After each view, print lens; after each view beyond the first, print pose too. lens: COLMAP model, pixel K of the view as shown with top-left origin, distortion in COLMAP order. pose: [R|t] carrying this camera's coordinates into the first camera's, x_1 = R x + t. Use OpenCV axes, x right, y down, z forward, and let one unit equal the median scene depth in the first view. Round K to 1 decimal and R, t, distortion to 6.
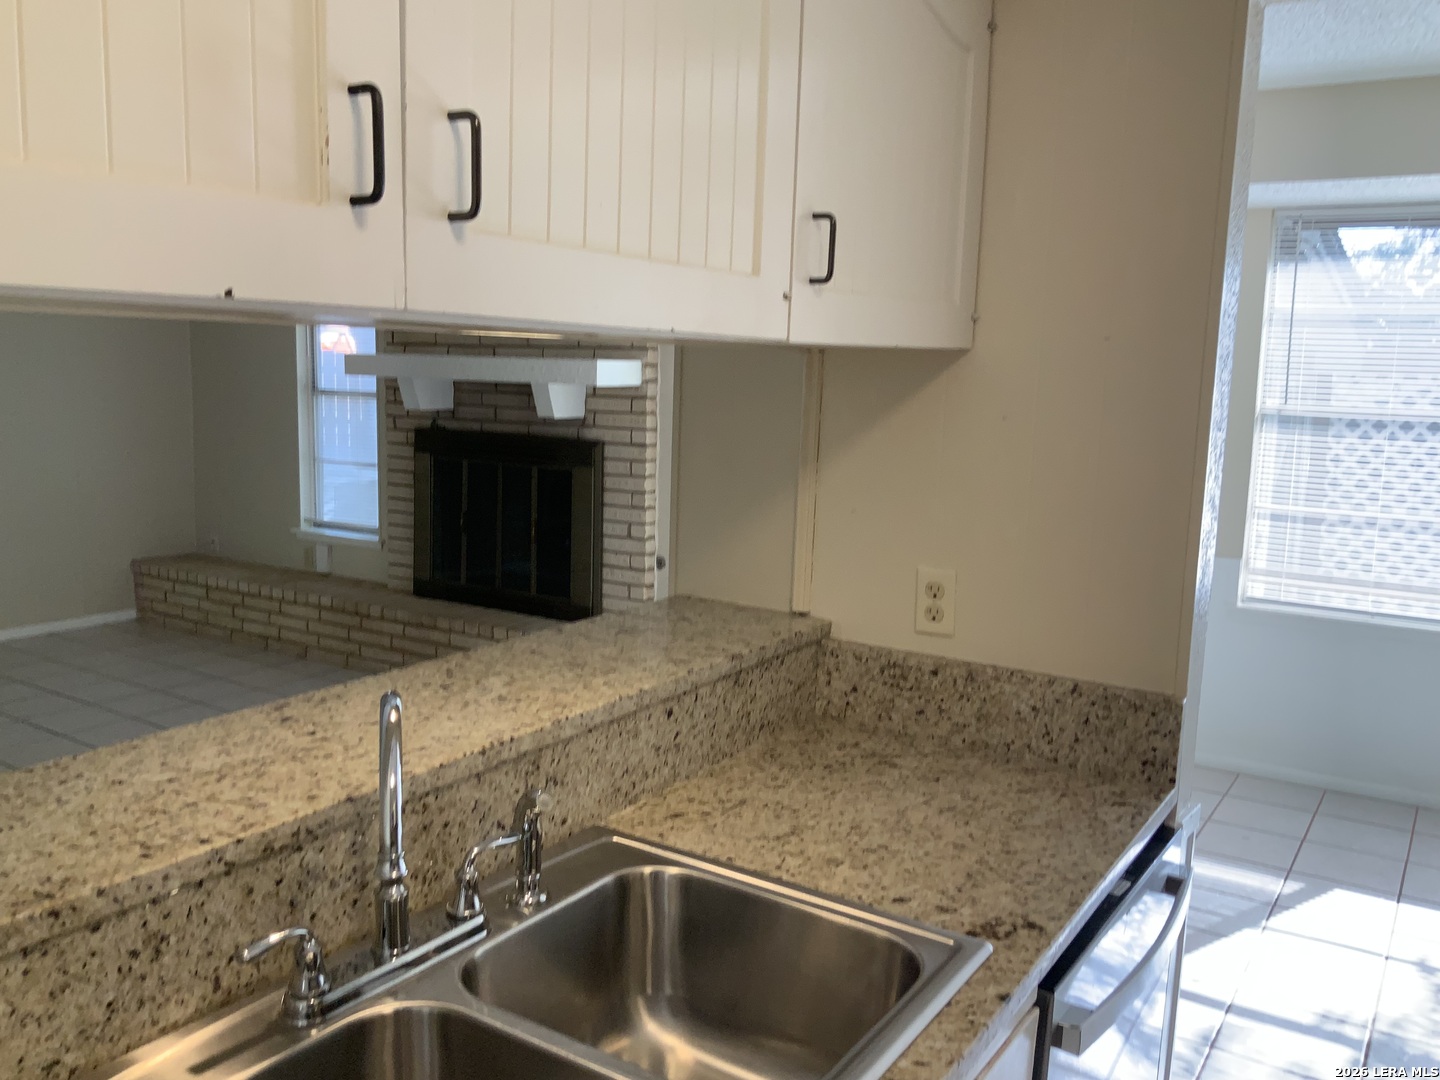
lens RADIAL K [[1191.5, 0, 717.9], [0, 1191.5, 533.0], [0, 0, 1]] dist [0.098781, -0.200058]
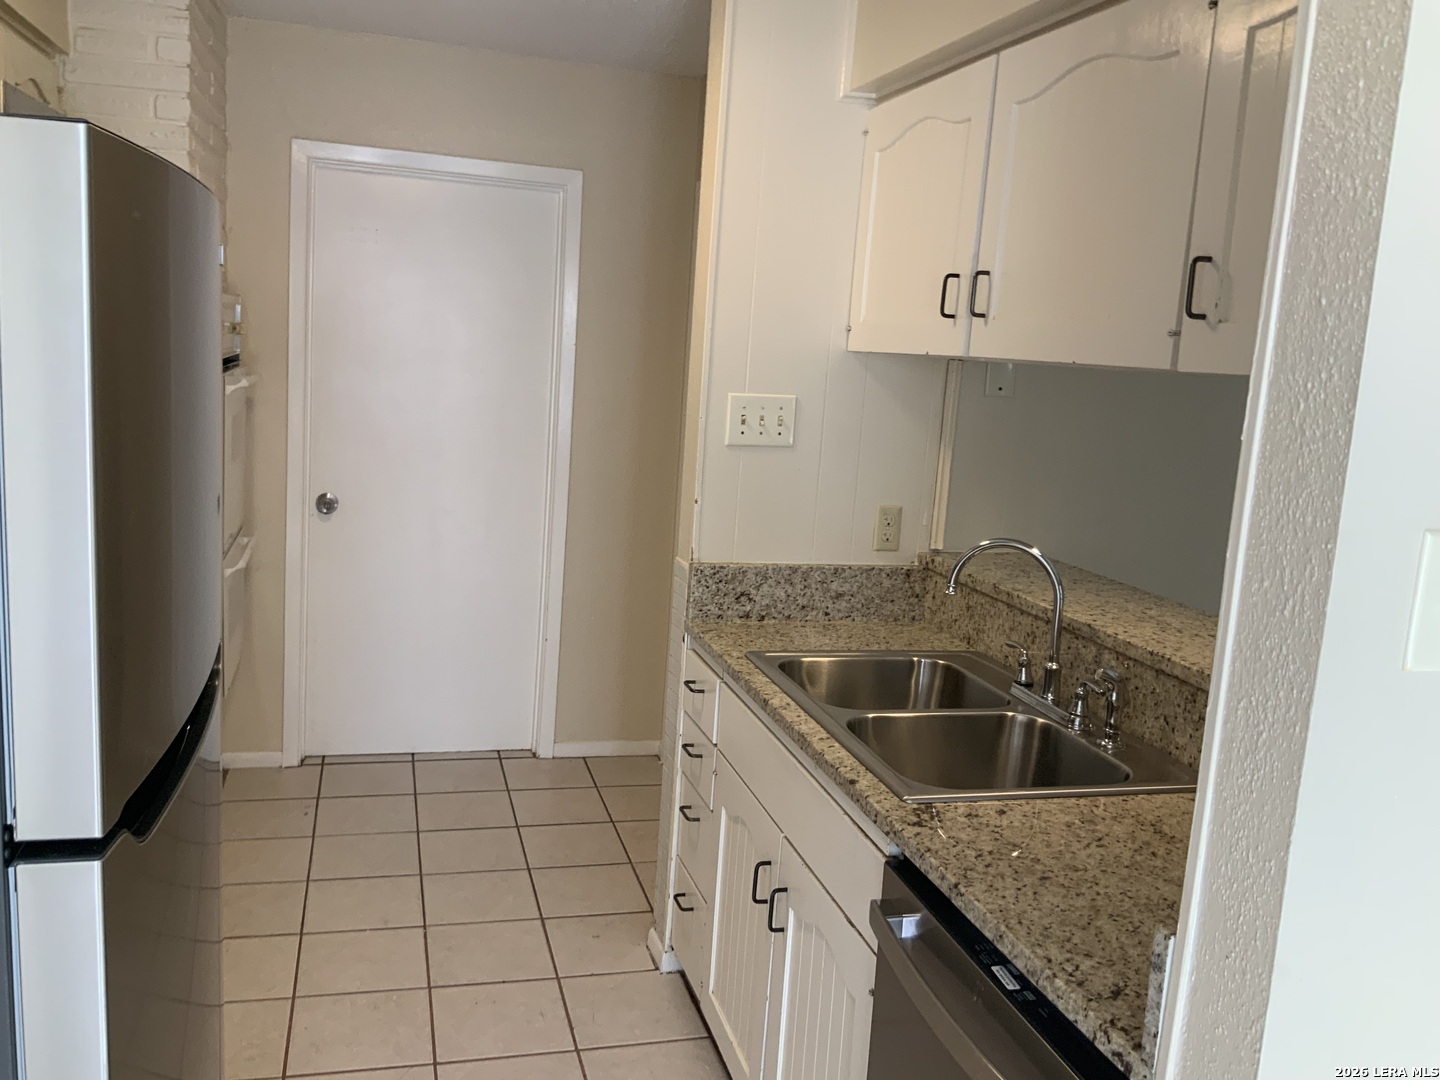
lens RADIAL K [[1191.5, 0, 717.9], [0, 1191.5, 533.0], [0, 0, 1]] dist [0.098781, -0.200058]
pose [[-0.656964, 0.045261, -0.752562, 1.326965], [-0.193262, 0.954732, 0.226132, -0.201995], [0.728731, 0.294002, -0.618477, 1.544583]]
